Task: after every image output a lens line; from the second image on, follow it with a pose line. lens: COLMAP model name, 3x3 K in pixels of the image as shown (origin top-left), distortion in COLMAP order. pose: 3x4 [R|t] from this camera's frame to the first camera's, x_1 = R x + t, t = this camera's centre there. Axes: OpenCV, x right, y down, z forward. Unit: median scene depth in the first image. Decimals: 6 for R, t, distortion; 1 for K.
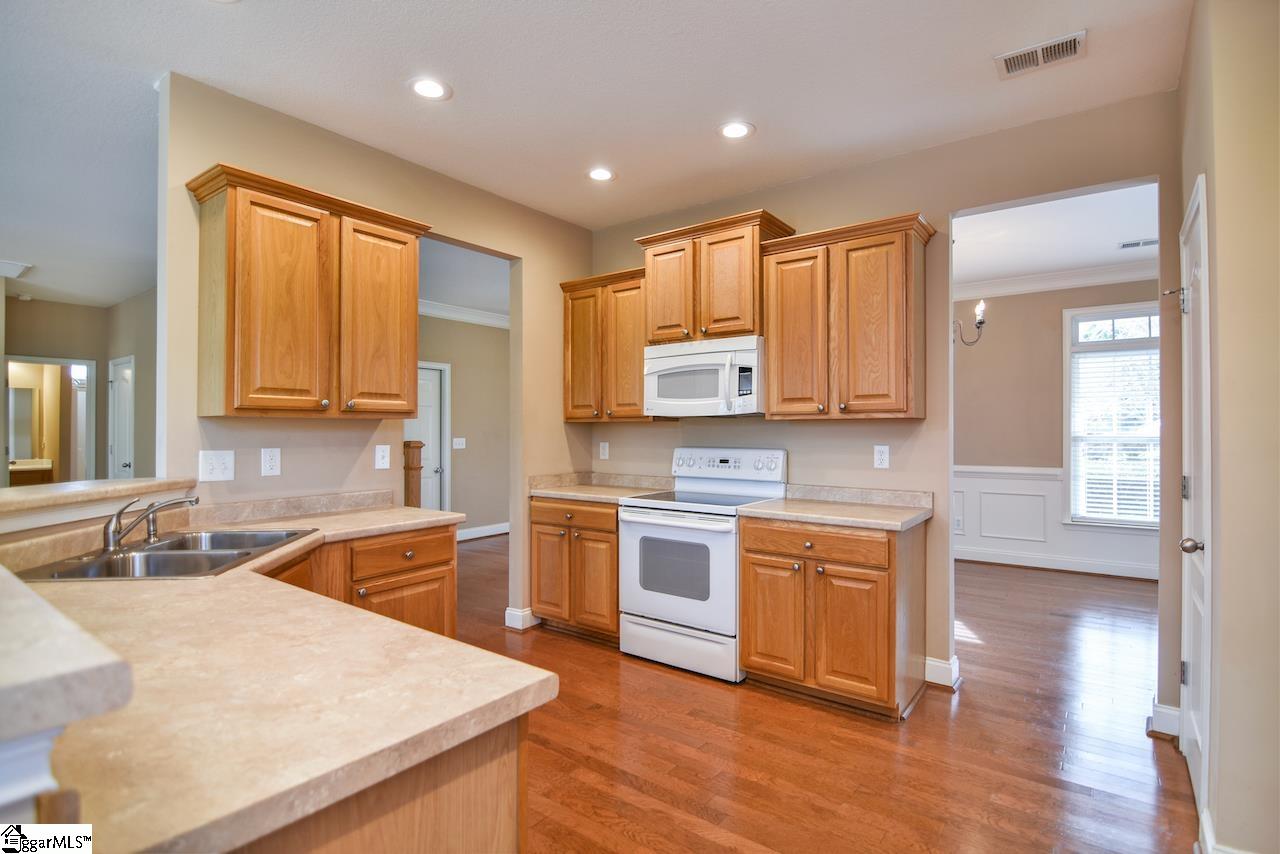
lens RADIAL K [[620.5, 0, 642.0], [0, 620.5, 428.5], [0, 0, 1]] dist [-0.010362, -0.001653]
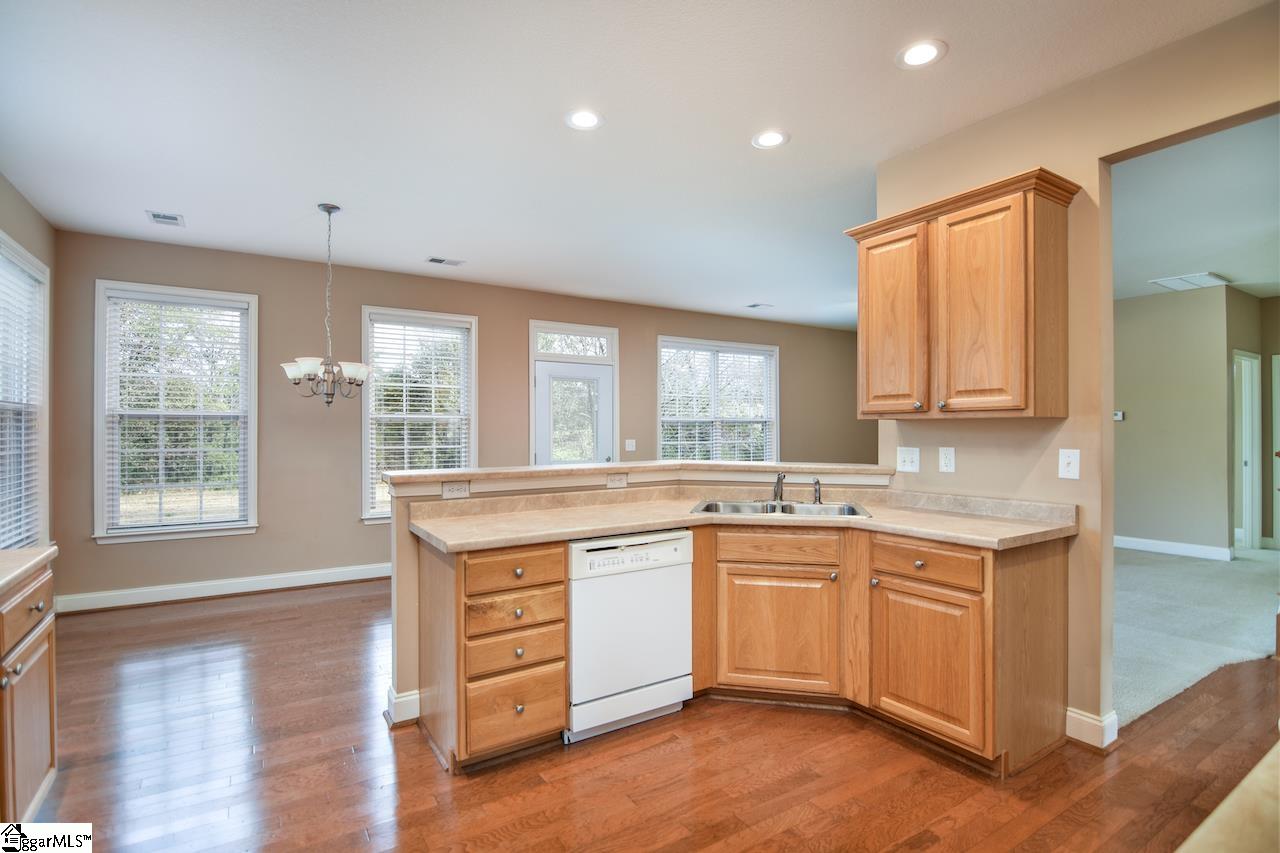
lens RADIAL K [[620.5, 0, 638.6], [0, 620.5, 428.1], [0, 0, 1]] dist [-0.010362, -0.001653]
pose [[-0.347951, -0.003776, -0.937505, 0.640063], [0.004689, 0.999972, -0.005768, 0.001849], [0.937501, -0.006403, -0.347923, 0.911145]]
